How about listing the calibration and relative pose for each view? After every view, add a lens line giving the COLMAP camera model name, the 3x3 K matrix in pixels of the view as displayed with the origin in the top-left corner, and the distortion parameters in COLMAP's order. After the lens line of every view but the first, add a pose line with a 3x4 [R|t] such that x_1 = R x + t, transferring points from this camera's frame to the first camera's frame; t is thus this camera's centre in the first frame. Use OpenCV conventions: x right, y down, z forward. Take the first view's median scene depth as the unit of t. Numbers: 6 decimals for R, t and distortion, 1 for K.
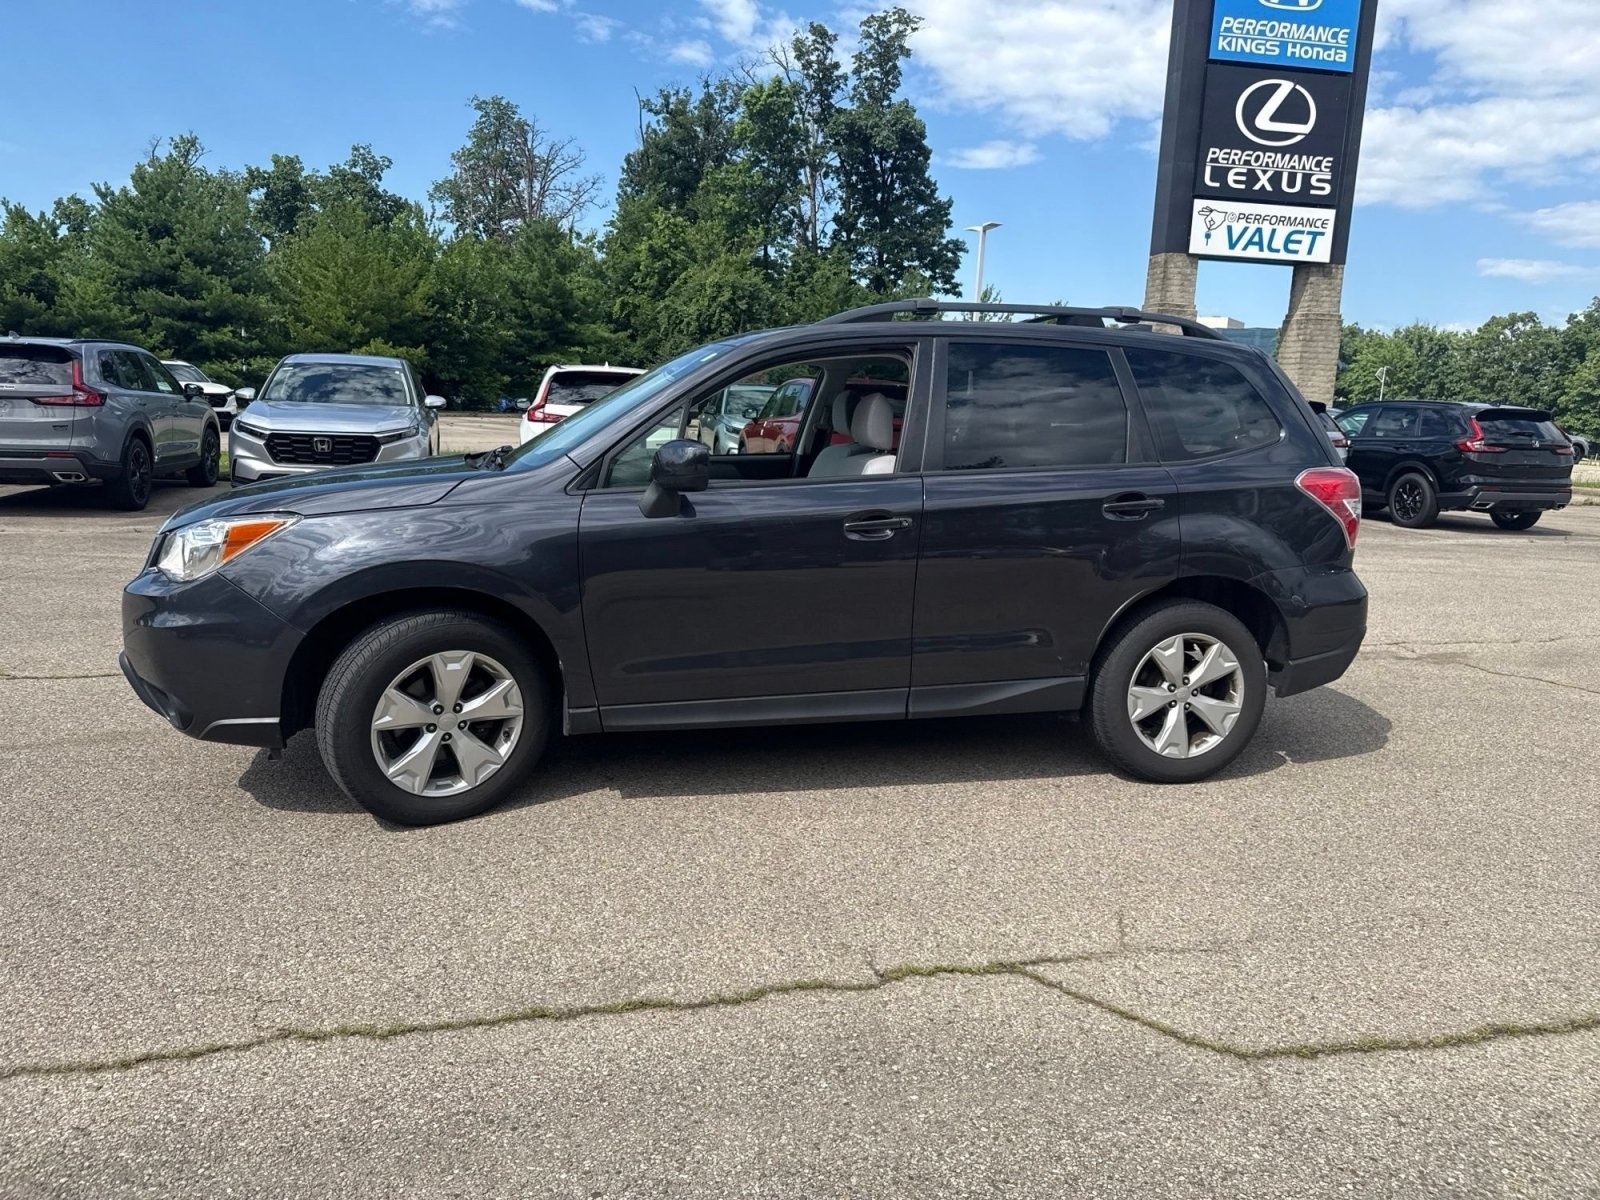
lens RADIAL K [[1125.8, 0, 811.3], [0, 1125.8, 596.0], [0, 0, 1]] dist [0.014765, -0.020953]
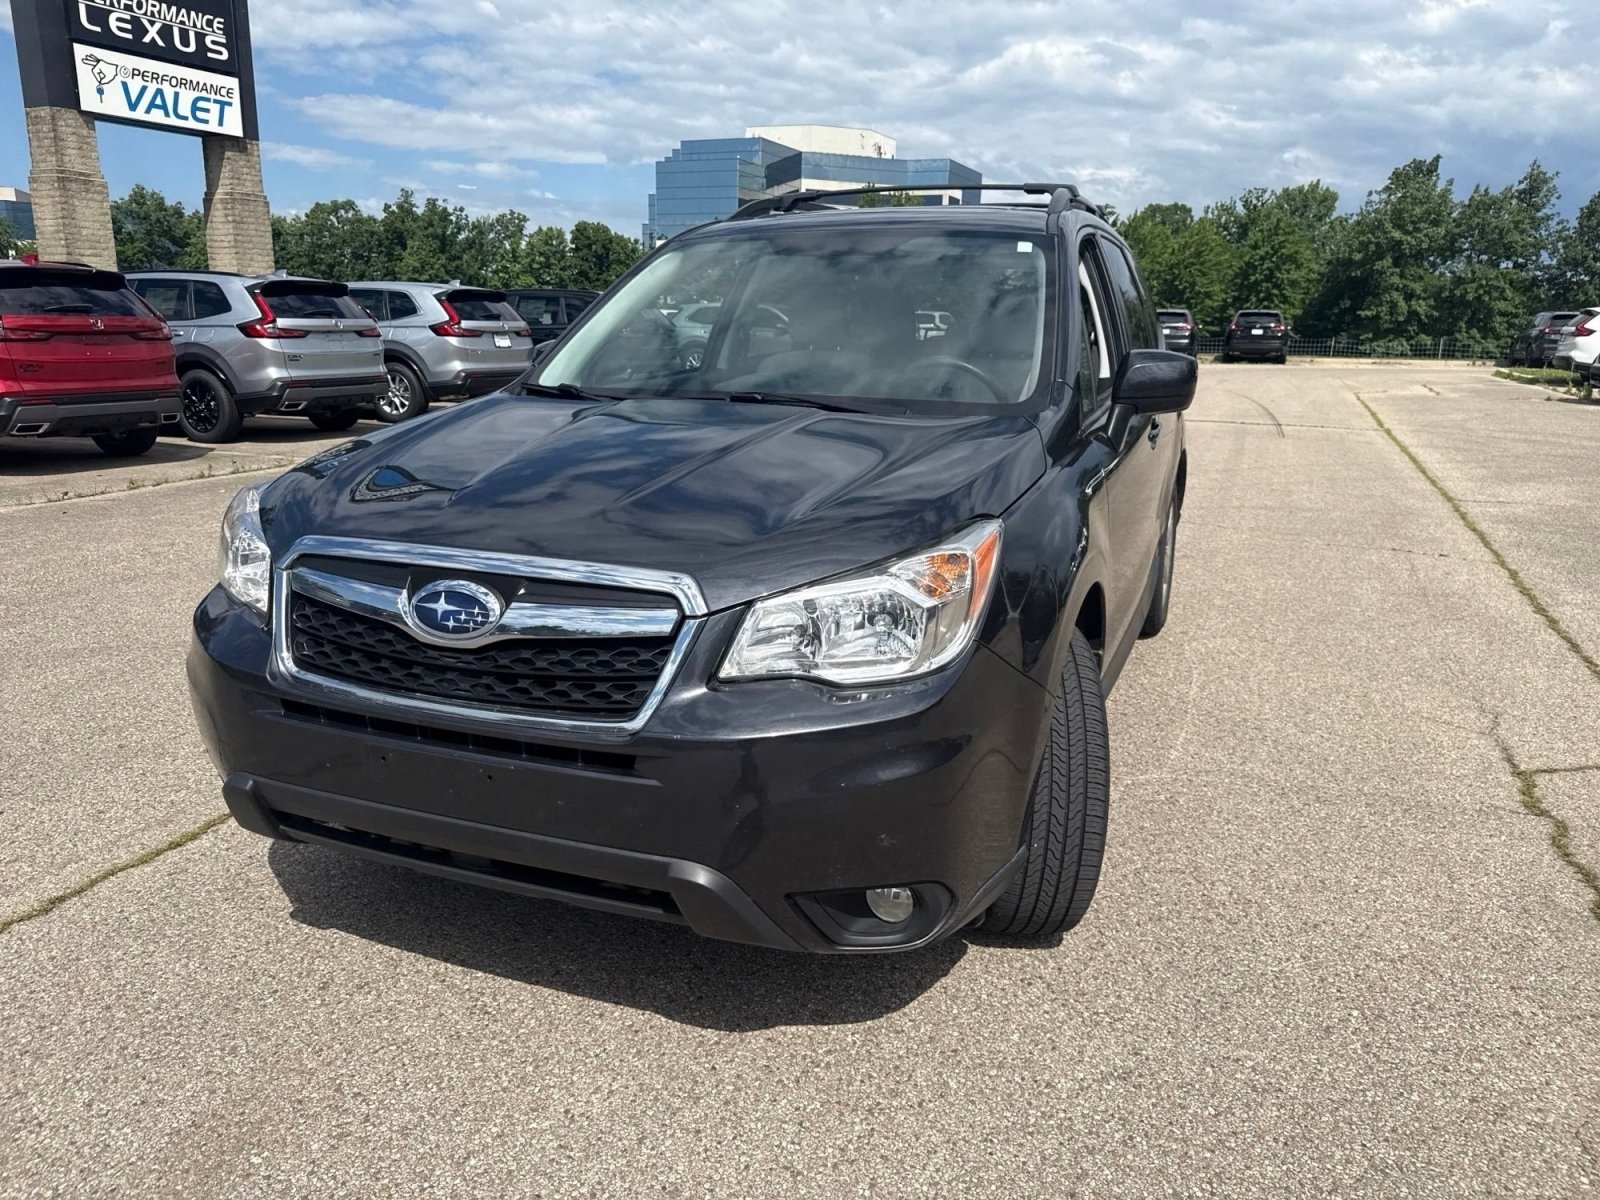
lens RADIAL K [[1125.8, 0, 815.5], [0, 1125.8, 609.0], [0, 0, 1]] dist [0.014765, -0.020953]
pose [[0.586865, -0.227697, 0.777009, -0.081607], [0.143354, 0.973703, 0.177063, -0.011879], [-0.796893, 0.007476, 0.604074, 0.059522]]
